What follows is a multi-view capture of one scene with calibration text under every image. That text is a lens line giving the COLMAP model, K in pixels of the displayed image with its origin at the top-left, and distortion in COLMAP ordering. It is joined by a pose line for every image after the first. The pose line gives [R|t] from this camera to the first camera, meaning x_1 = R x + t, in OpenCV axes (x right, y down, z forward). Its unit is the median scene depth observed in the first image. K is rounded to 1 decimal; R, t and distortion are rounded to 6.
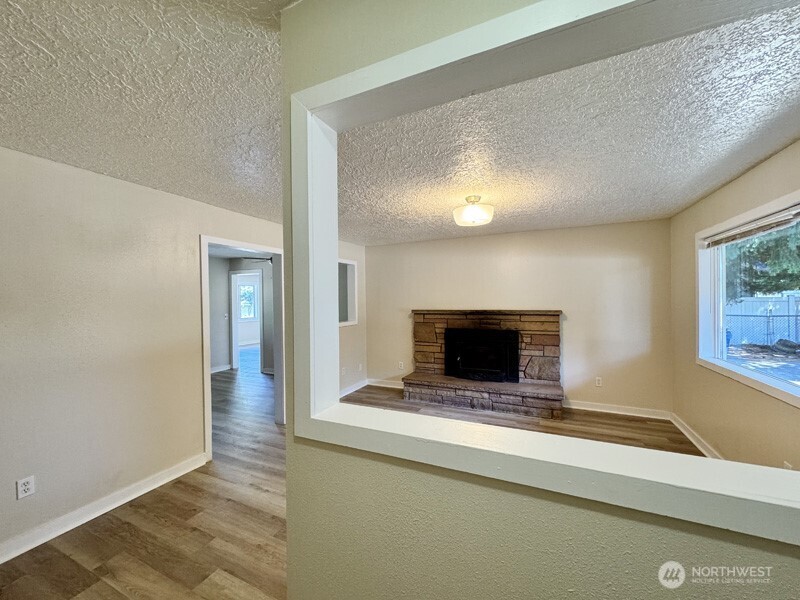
lens RADIAL K [[313.8, 0, 400.3], [0, 313.8, 303.2], [0, 0, 1]] dist [-0.003230, 0.000324]
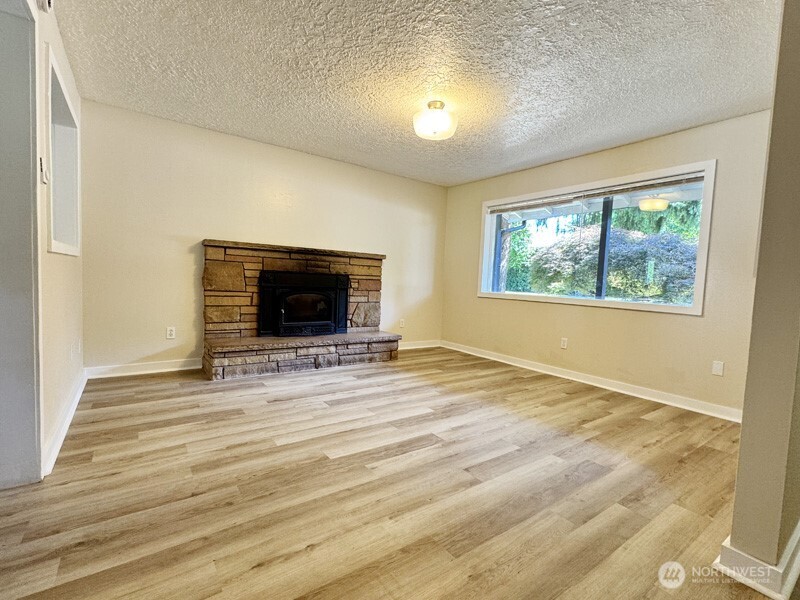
lens RADIAL K [[370.9, 0, 400.3], [0, 370.9, 301.9], [0, 0, 1]] dist [0.000958, -0.001724]
pose [[0.501076, -0.023652, 0.865080, -0.465948], [-0.045575, 0.997518, 0.053671, 0.101275], [-0.864202, -0.066320, 0.498755, 0.341092]]
